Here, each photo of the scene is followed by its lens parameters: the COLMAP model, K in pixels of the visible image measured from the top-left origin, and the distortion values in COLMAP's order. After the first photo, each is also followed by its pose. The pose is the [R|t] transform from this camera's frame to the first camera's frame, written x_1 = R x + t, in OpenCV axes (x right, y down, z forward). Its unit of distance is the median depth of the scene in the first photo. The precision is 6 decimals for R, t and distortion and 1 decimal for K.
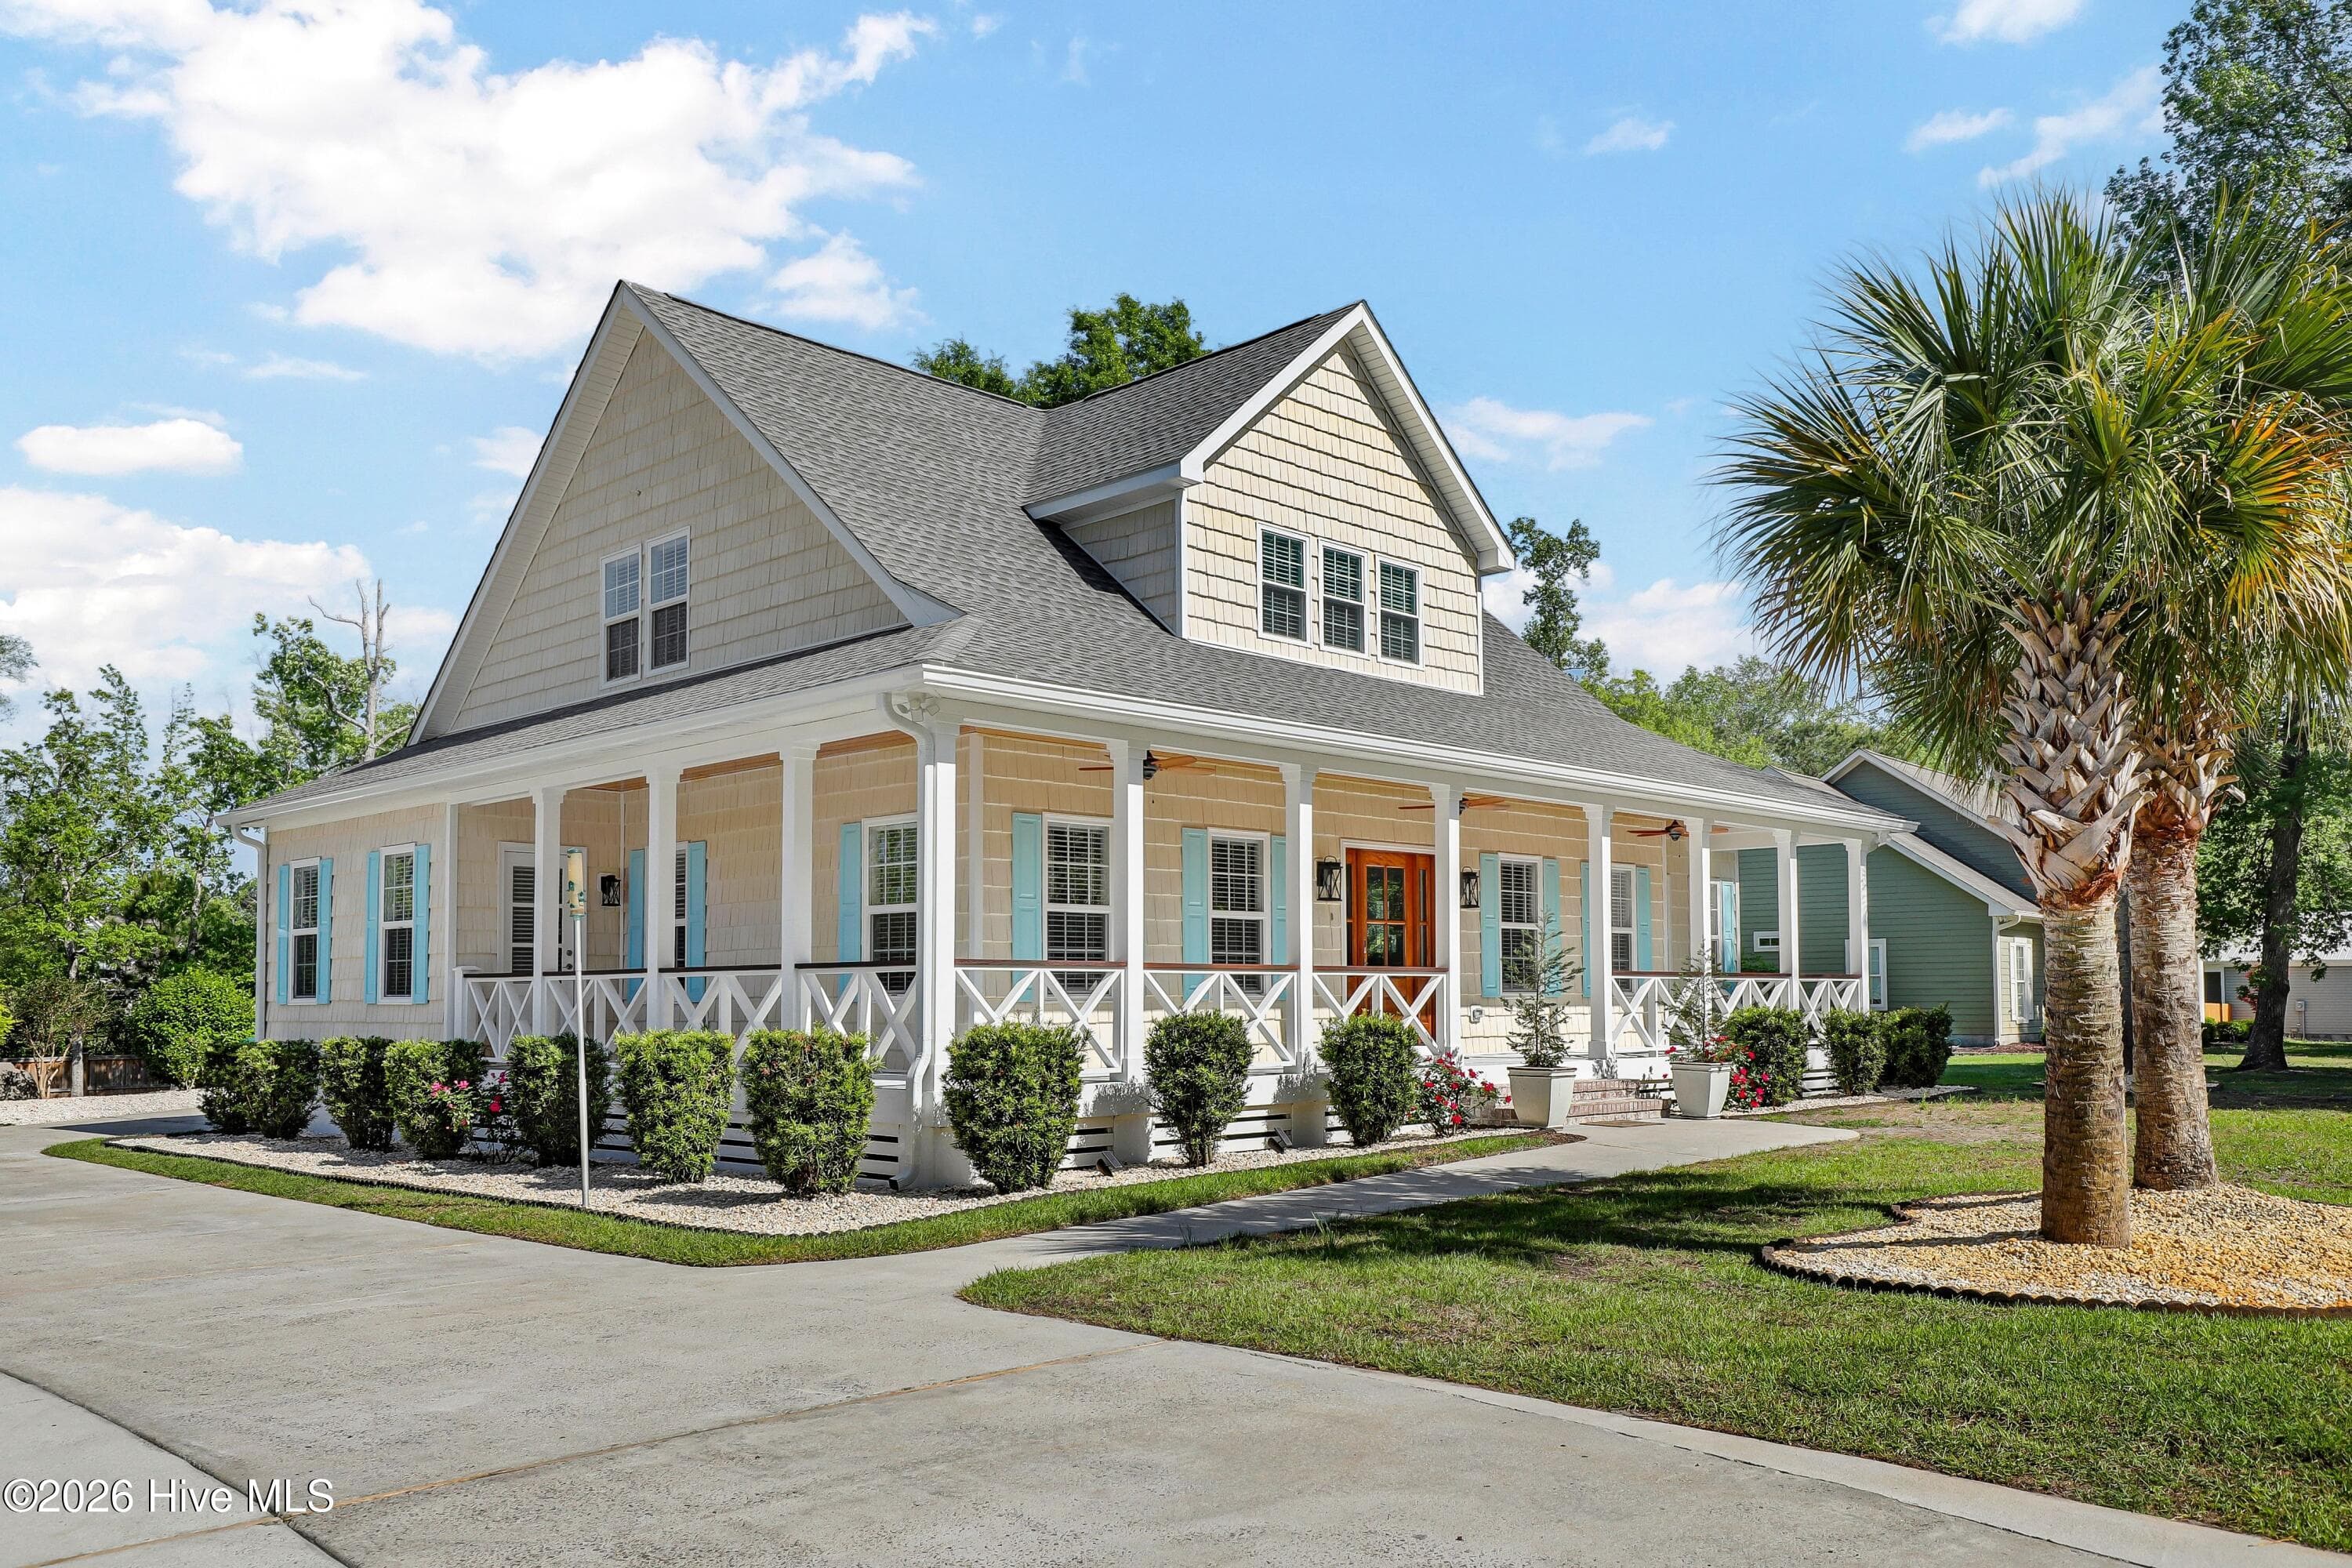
lens RADIAL K [[1834.3, 0, 1174.7], [0, 1834.3, 917.8], [0, 0, 1]] dist [0.044576, 0.004166]
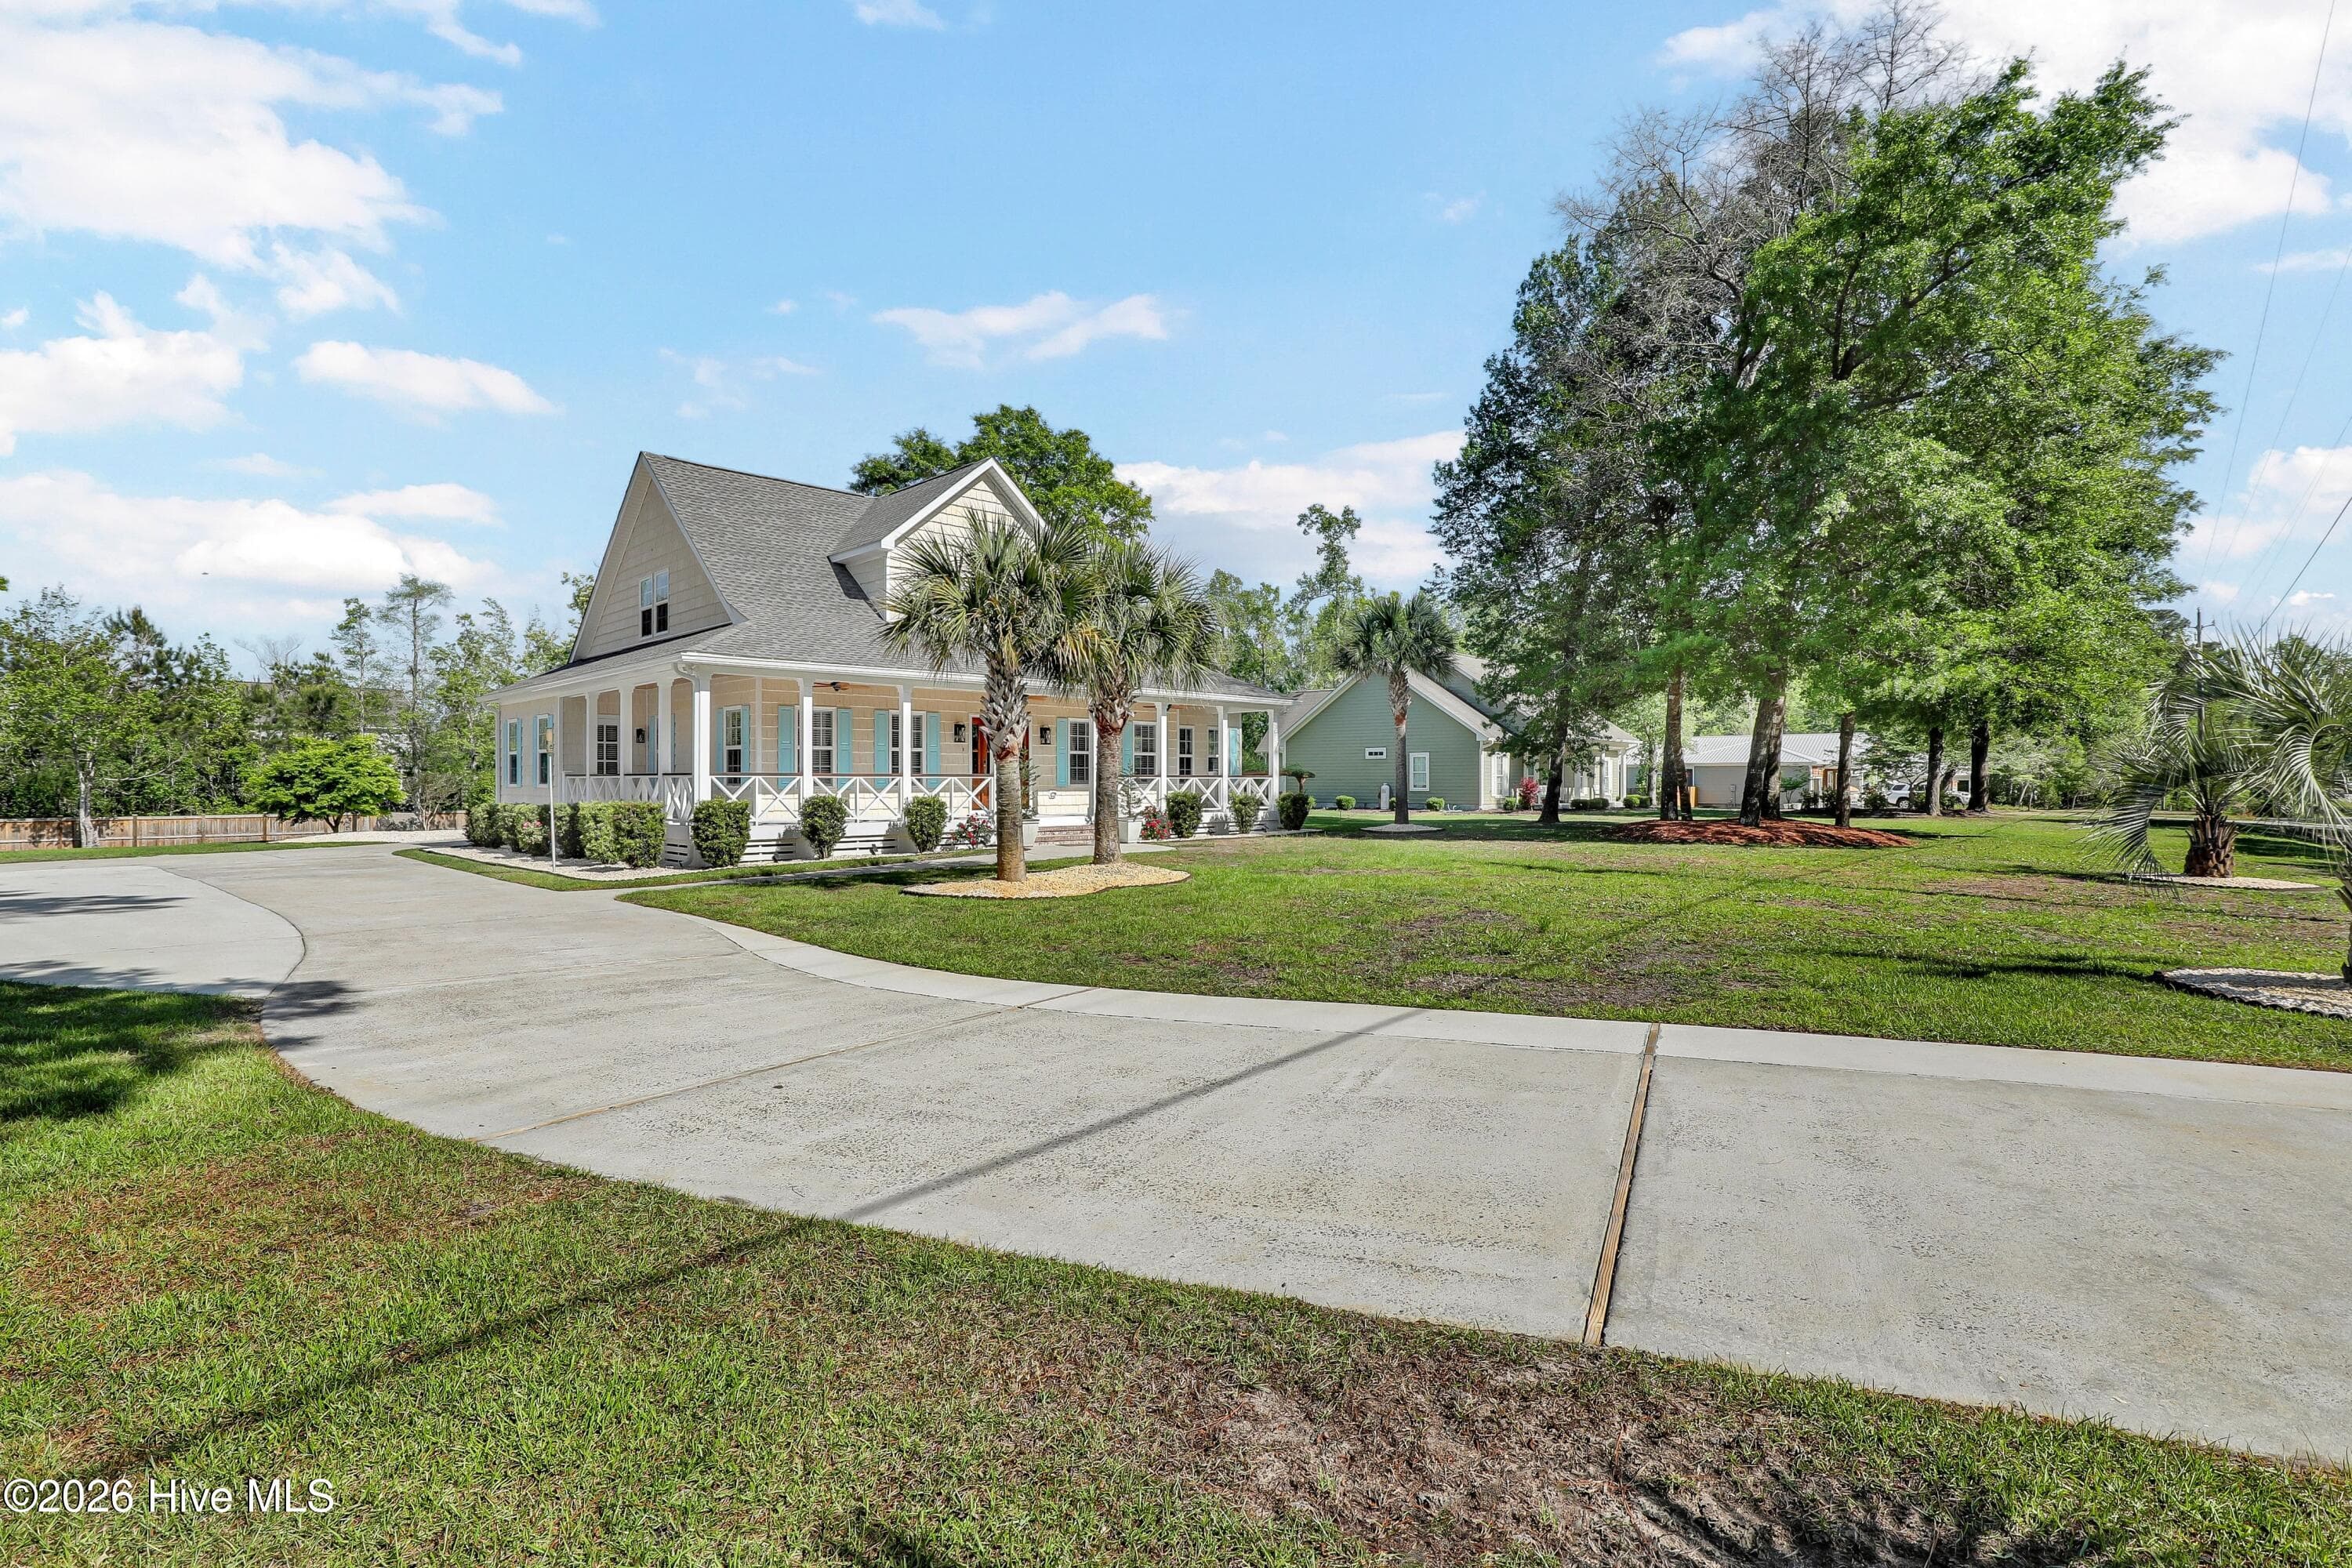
lens RADIAL K [[1127.3, 0, 1176.0], [0, 1127.3, 784.0], [0, 0, 1]] dist [0.004189, 0.000989]
pose [[0.999861, 0.004413, -0.016101, 0.336766], [-0.003640, 0.998853, 0.047735, -0.023281], [0.016293, -0.047670, 0.998730, -0.308871]]
